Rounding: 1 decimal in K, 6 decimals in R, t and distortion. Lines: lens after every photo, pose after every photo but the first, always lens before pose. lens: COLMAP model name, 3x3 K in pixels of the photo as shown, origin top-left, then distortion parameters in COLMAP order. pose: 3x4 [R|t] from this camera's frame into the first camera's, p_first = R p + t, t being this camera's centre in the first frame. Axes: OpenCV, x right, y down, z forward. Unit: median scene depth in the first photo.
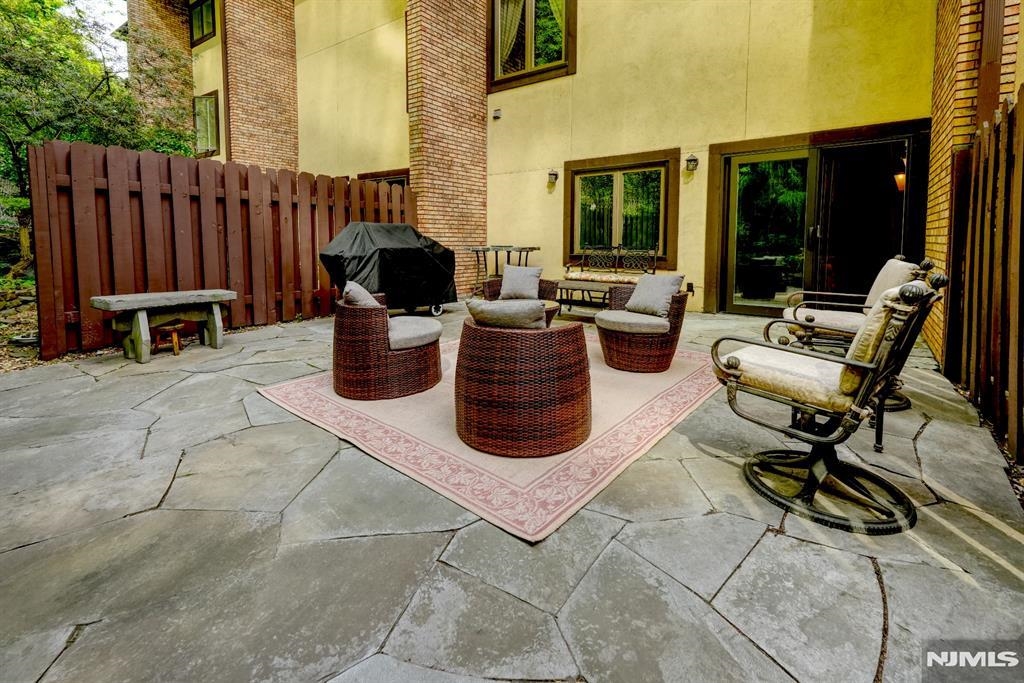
lens RADIAL K [[437.8, 0, 512.0], [0, 437.8, 341.5], [0, 0, 1]] dist [0.001202, 0.000167]
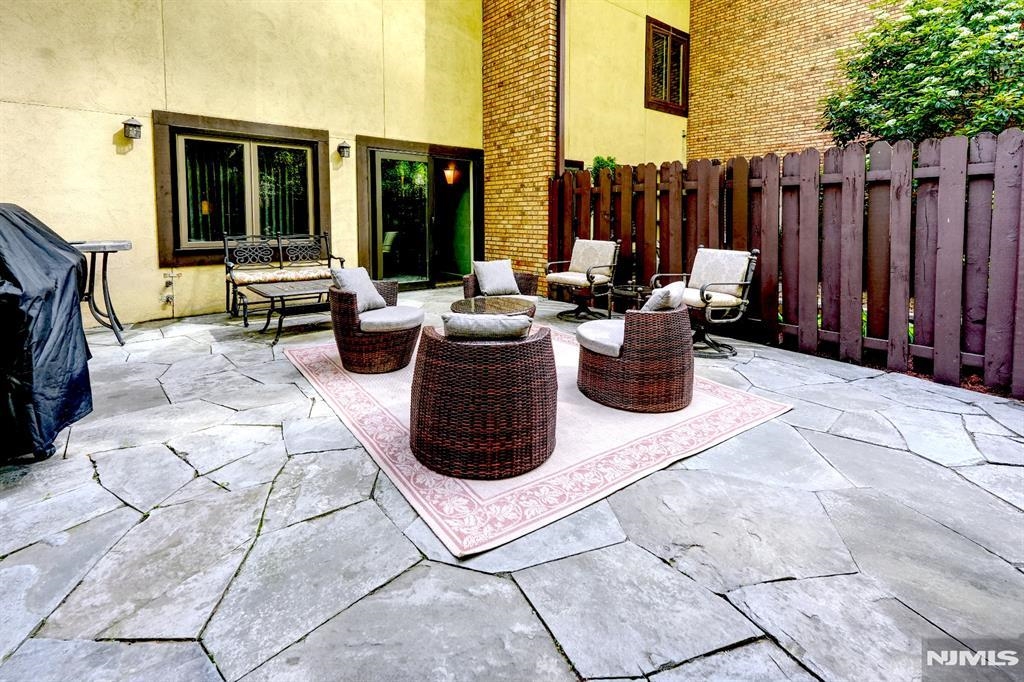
lens RADIAL K [[448.6, 0, 509.9], [0, 448.6, 321.2], [0, 0, 1]] dist [0.000968, 0.000090]
pose [[0.251537, -0.216199, 0.943391, -0.524629], [0.212472, 0.963288, 0.164108, -0.119054], [-0.944238, 0.159165, 0.288239, 0.407925]]
